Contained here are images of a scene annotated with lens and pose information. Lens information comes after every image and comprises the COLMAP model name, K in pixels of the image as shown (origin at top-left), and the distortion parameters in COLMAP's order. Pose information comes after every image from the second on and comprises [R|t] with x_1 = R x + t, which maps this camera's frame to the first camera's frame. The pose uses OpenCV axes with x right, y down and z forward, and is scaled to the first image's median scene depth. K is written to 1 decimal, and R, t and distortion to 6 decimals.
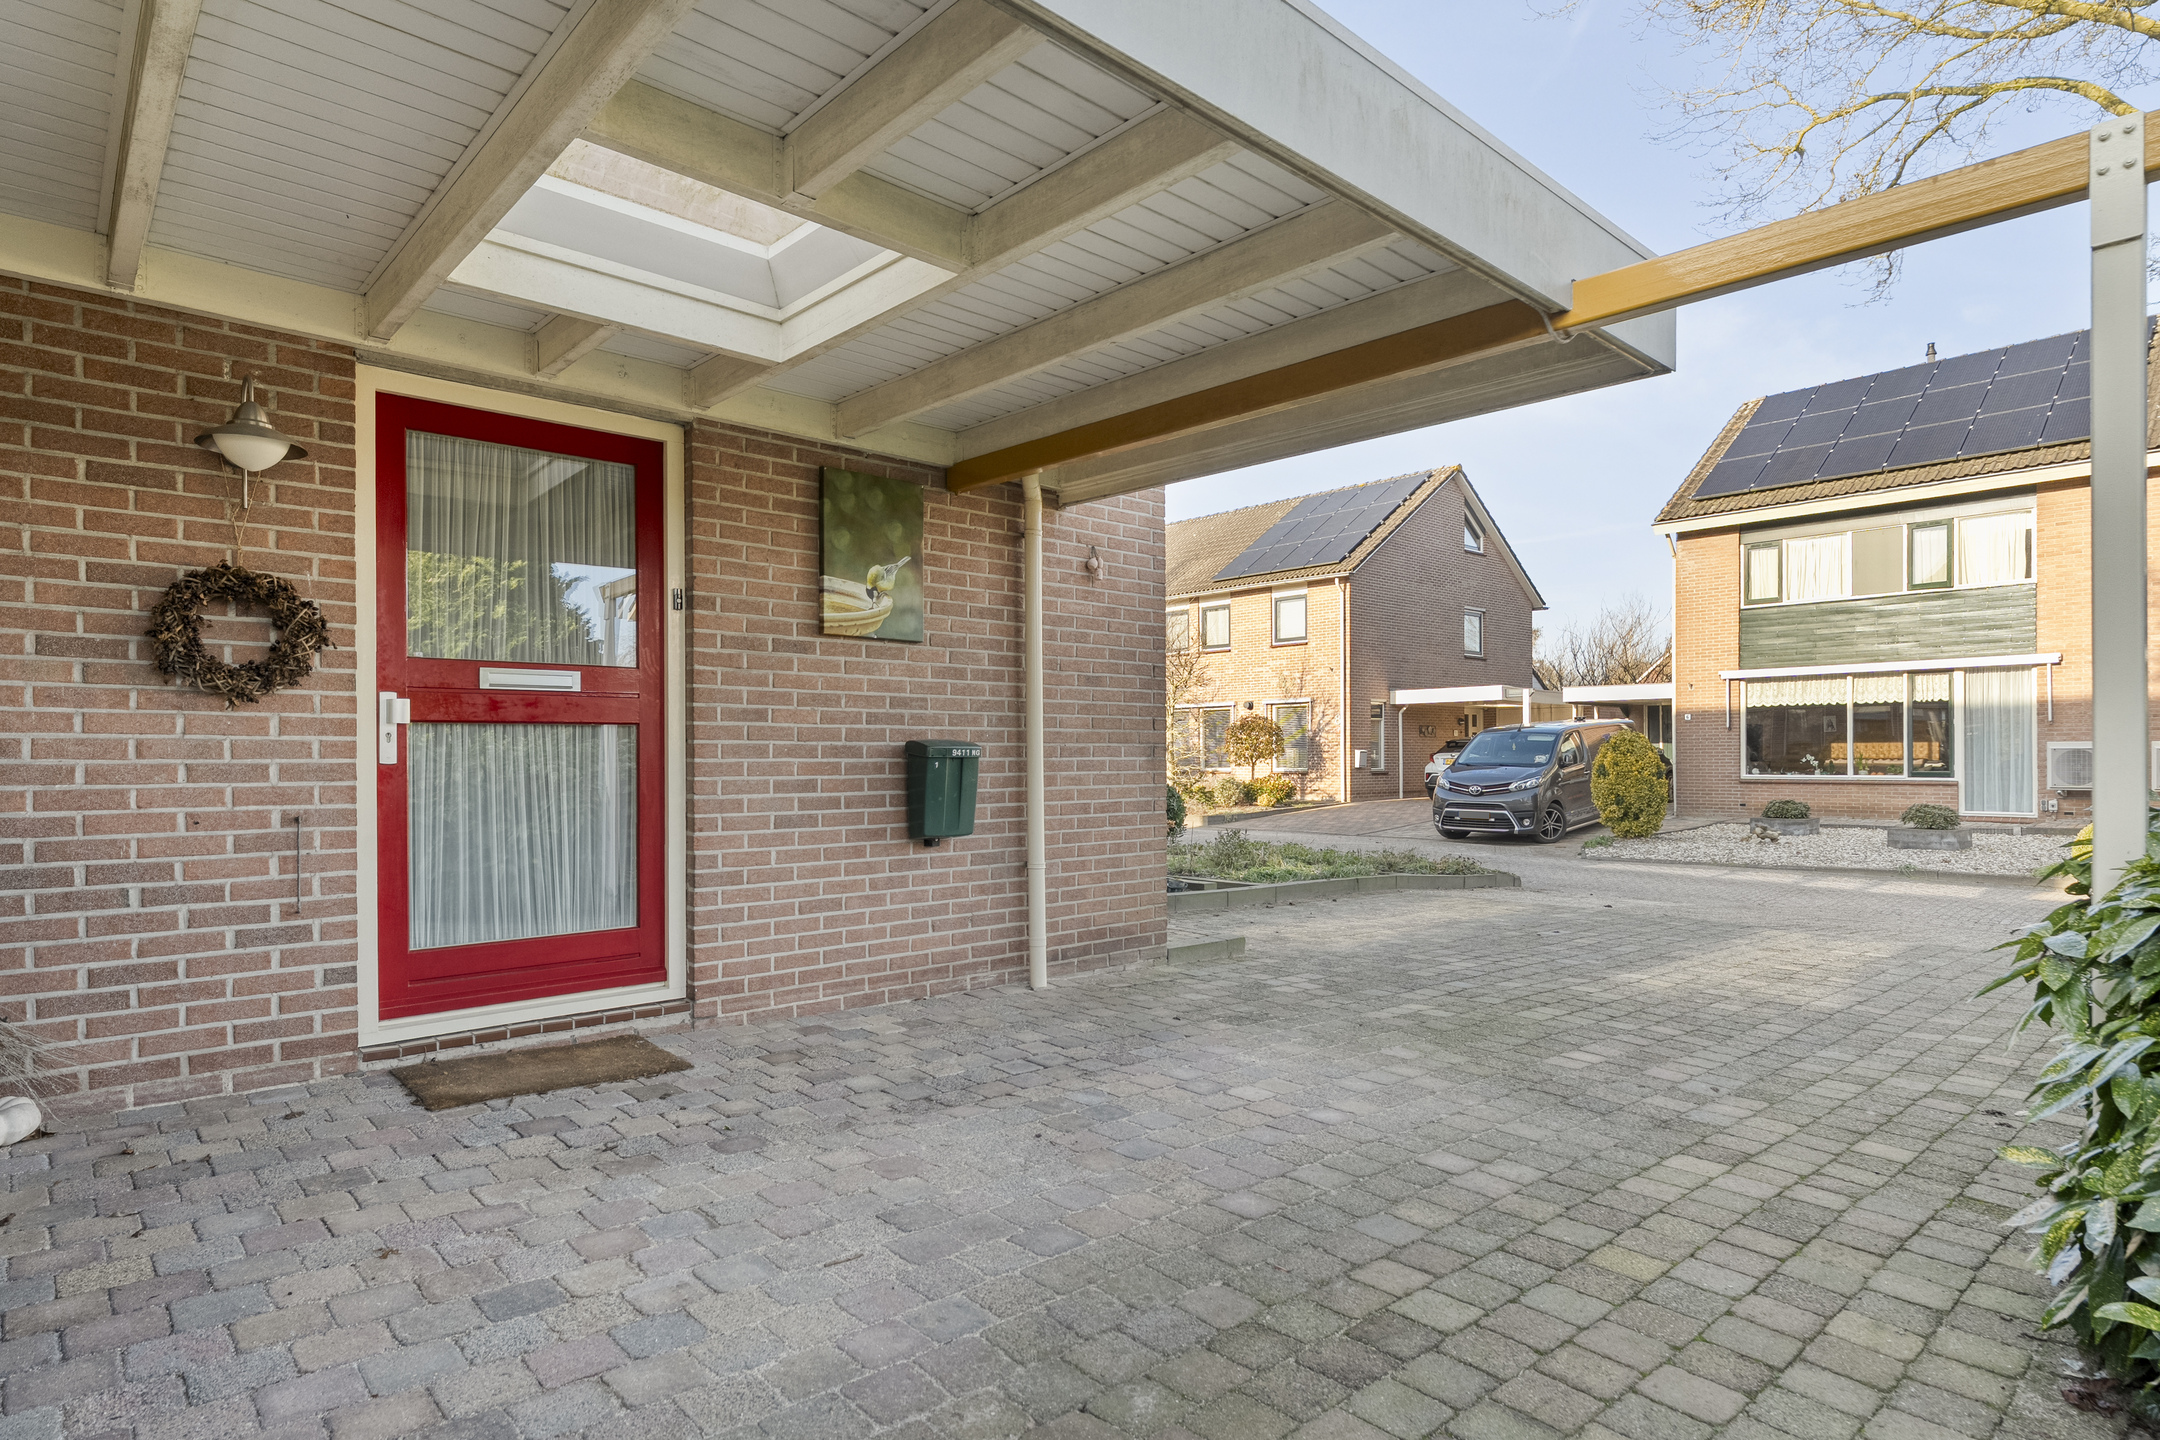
lens RADIAL K [[1147.2, 0, 1081.7], [0, 1147.2, 737.5], [0, 0, 1]] dist [-0.000540, -0.000082]
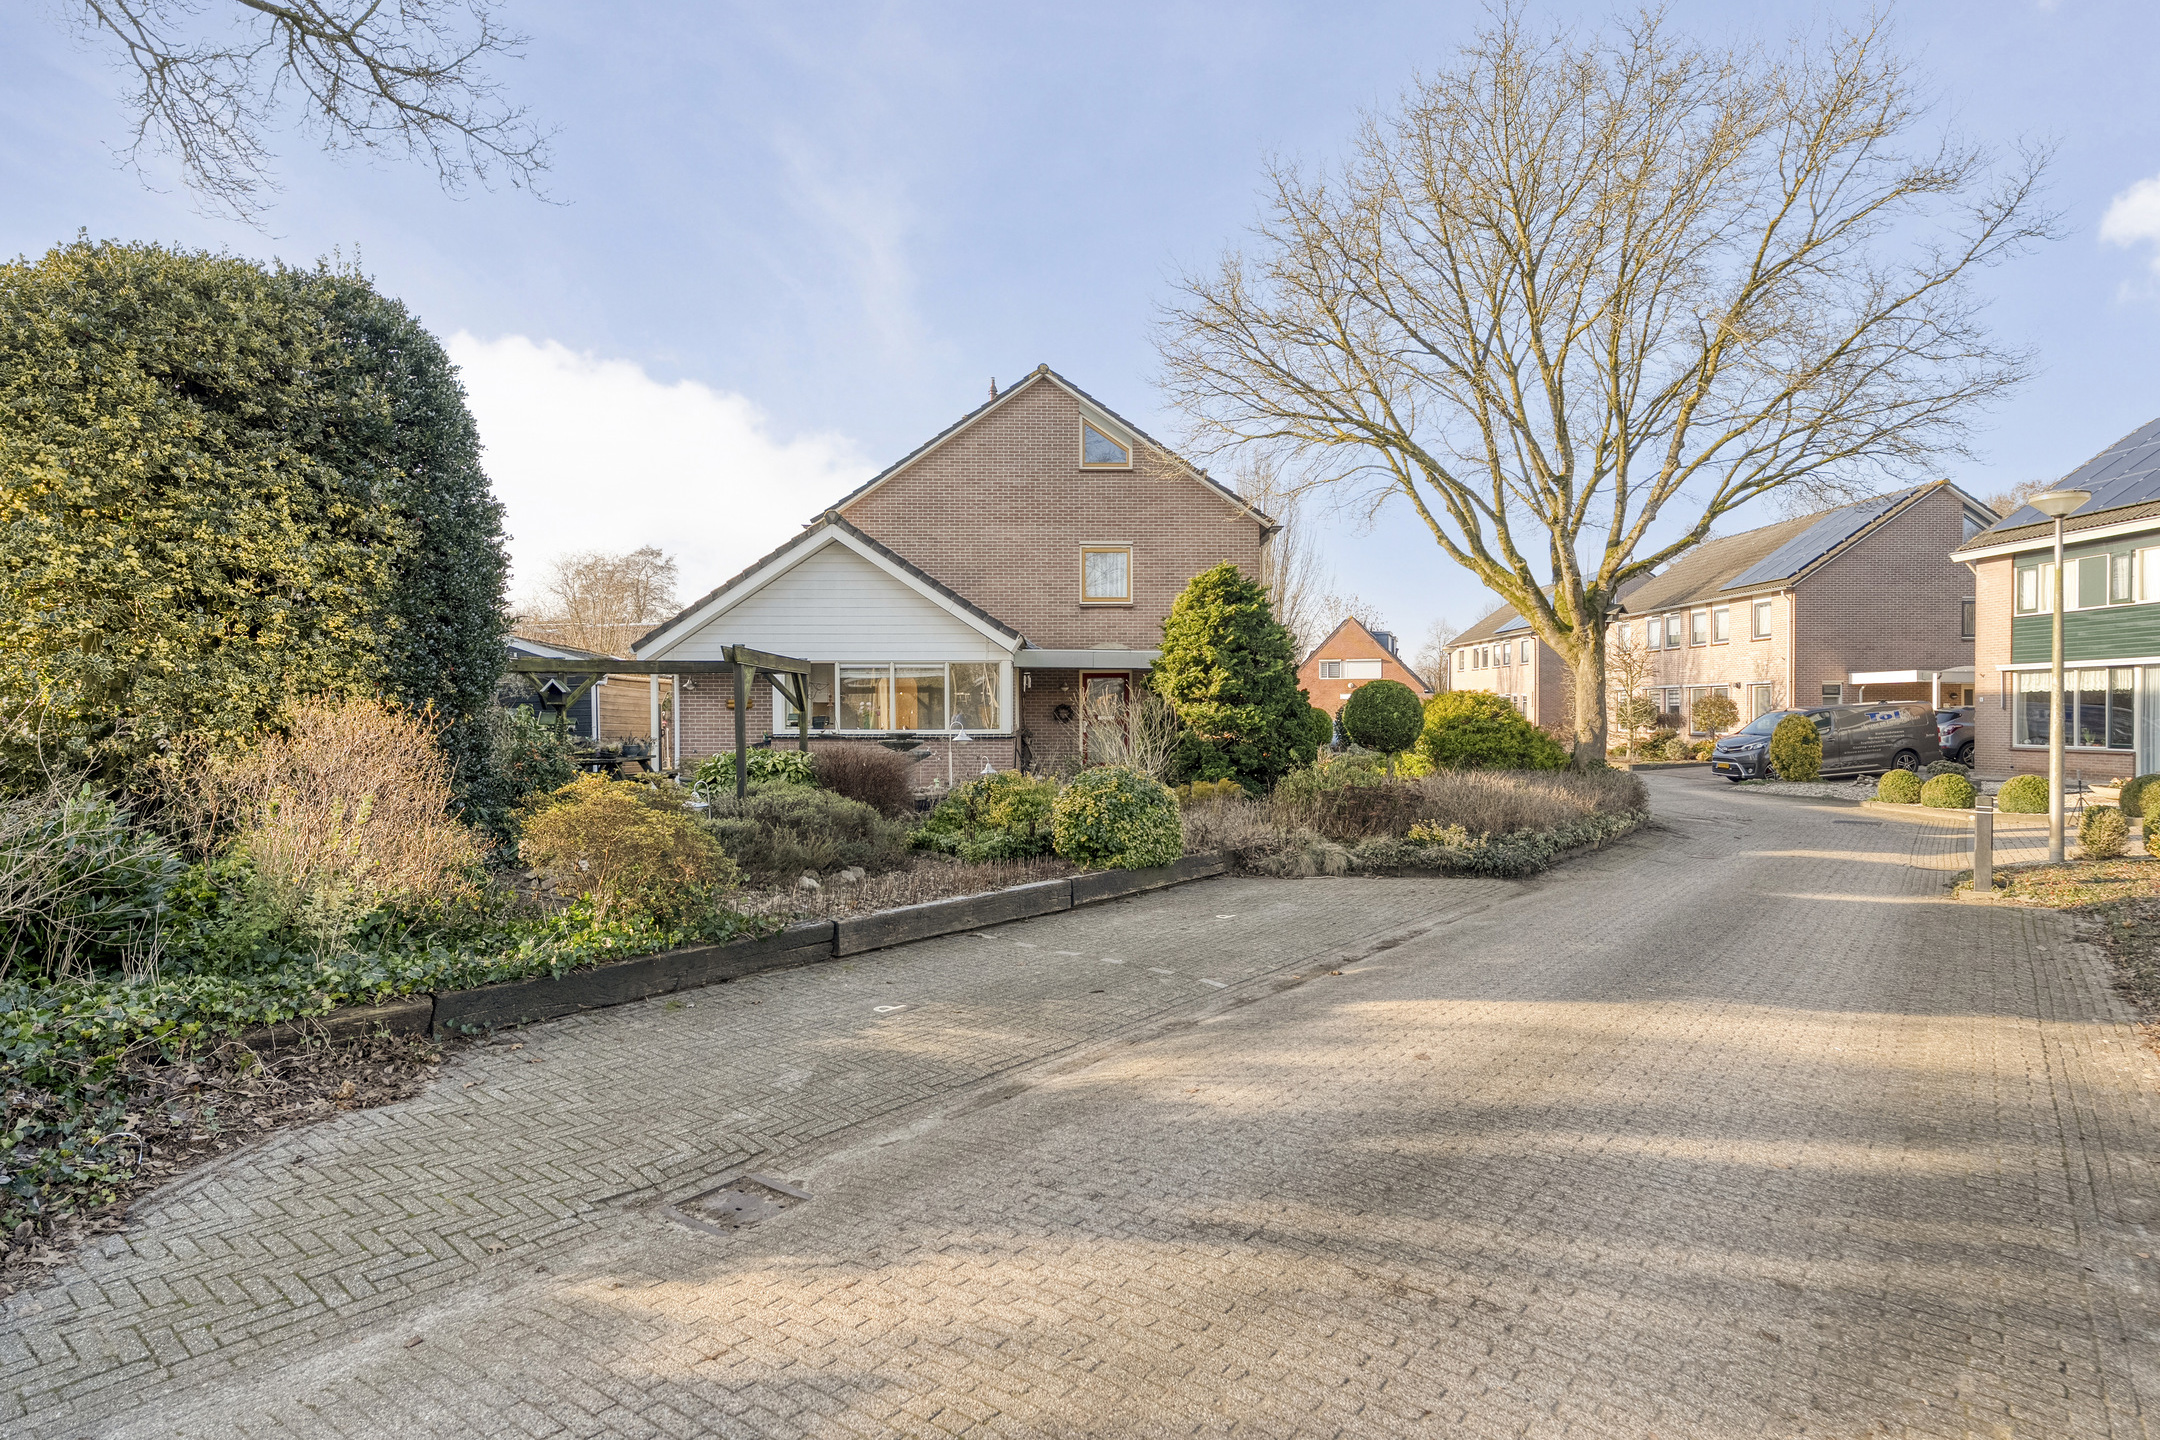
lens RADIAL K [[1184.1, 0, 1078.9], [0, 1184.1, 715.1], [0, 0, 1]] dist [-0.000171, -0.000011]
pose [[0.730184, 0.004837, -0.683234, 0.719329], [0.010168, 0.999787, 0.017945, -0.035527], [0.683175, -0.020050, 0.729979, -0.709945]]
